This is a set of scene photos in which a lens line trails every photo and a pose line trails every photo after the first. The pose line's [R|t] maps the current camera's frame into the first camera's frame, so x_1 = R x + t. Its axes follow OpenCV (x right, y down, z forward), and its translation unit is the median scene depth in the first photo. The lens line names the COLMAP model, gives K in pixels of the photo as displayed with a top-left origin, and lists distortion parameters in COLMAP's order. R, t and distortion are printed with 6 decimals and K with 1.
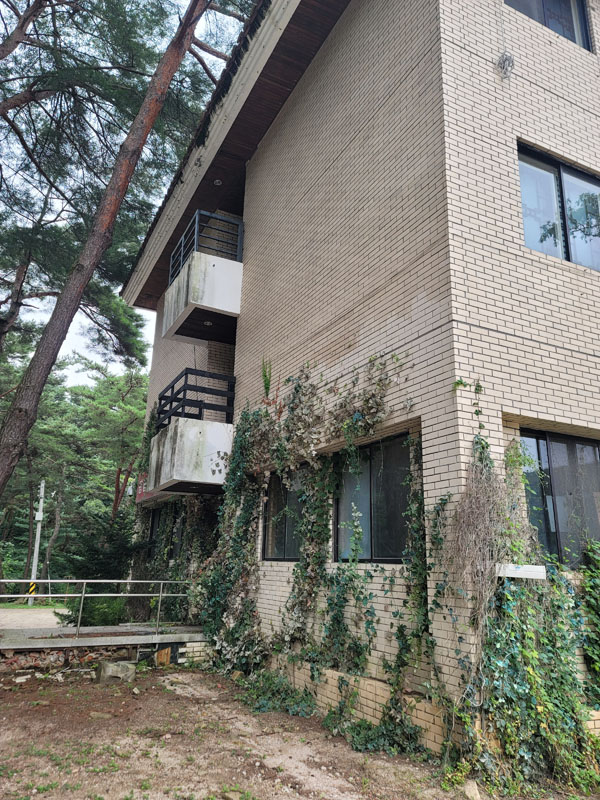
lens RADIAL K [[577.3, 0, 297.0], [0, 577.3, 398.9], [0, 0, 1]] dist [0.060977, -0.003847]
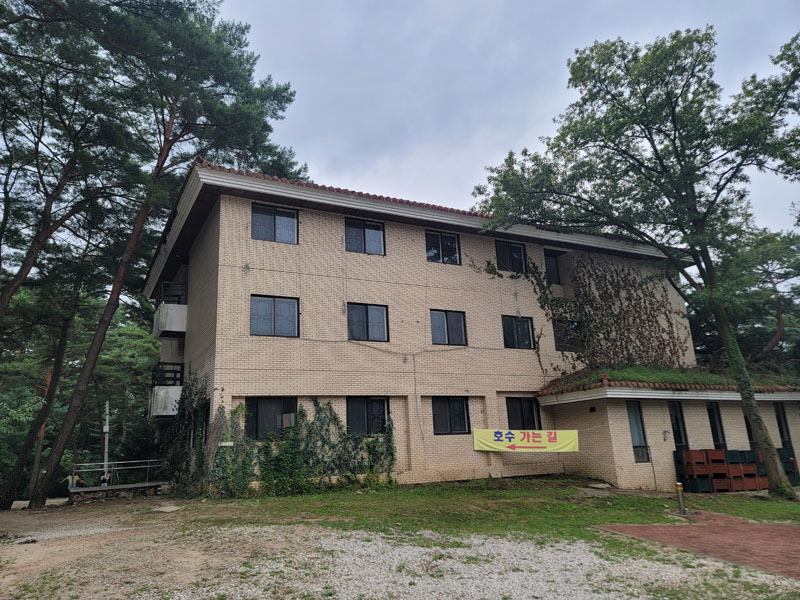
lens RADIAL K [[577.3, 0, 400.5], [0, 577.3, 299.7], [0, 0, 1]] dist [0.060977, -0.003847]
pose [[0.996656, -0.067982, 0.045330, 0.645682], [0.066726, 0.997359, 0.028676, -0.297754], [-0.047159, -0.025556, 0.998560, -1.245863]]
